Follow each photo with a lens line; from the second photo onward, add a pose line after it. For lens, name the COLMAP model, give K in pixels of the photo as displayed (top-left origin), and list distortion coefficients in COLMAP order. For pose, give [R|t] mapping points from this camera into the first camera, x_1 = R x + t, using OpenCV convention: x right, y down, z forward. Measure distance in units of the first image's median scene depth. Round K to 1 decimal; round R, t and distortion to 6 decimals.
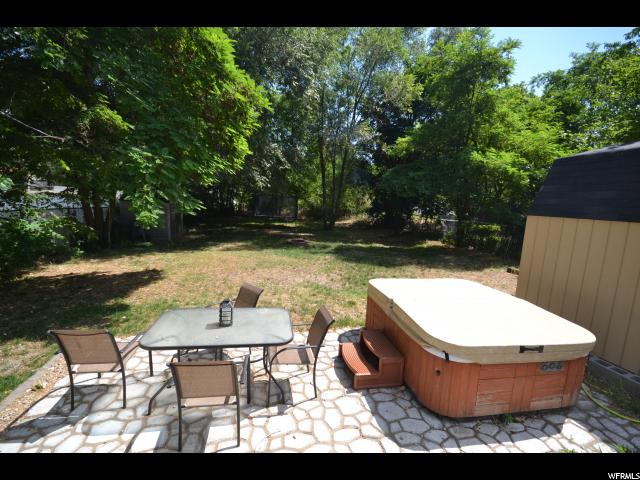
lens RADIAL K [[285.1, 0, 320.0], [0, 285.1, 240.0], [0, 0, 1]] dist [-0.000801, -0.000225]
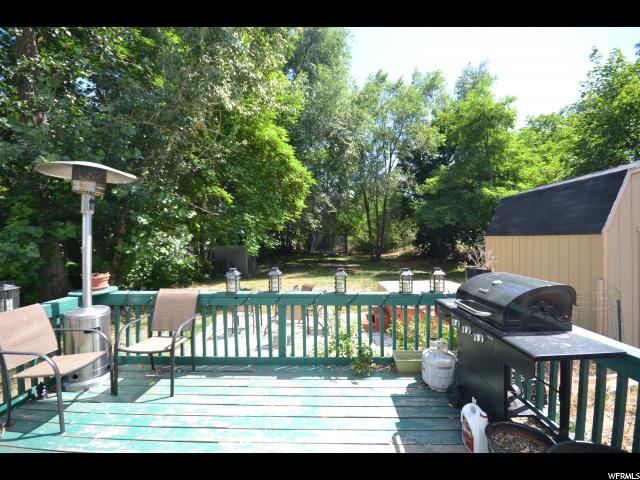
lens RADIAL K [[285.1, 0, 320.0], [0, 285.1, 240.0], [0, 0, 1]] dist [-0.000801, -0.000225]
pose [[0.980063, -0.060714, -0.189181, 0.051341], [0.035571, 0.990401, -0.133569, 0.034096], [0.195474, 0.124177, 0.972815, -0.207385]]
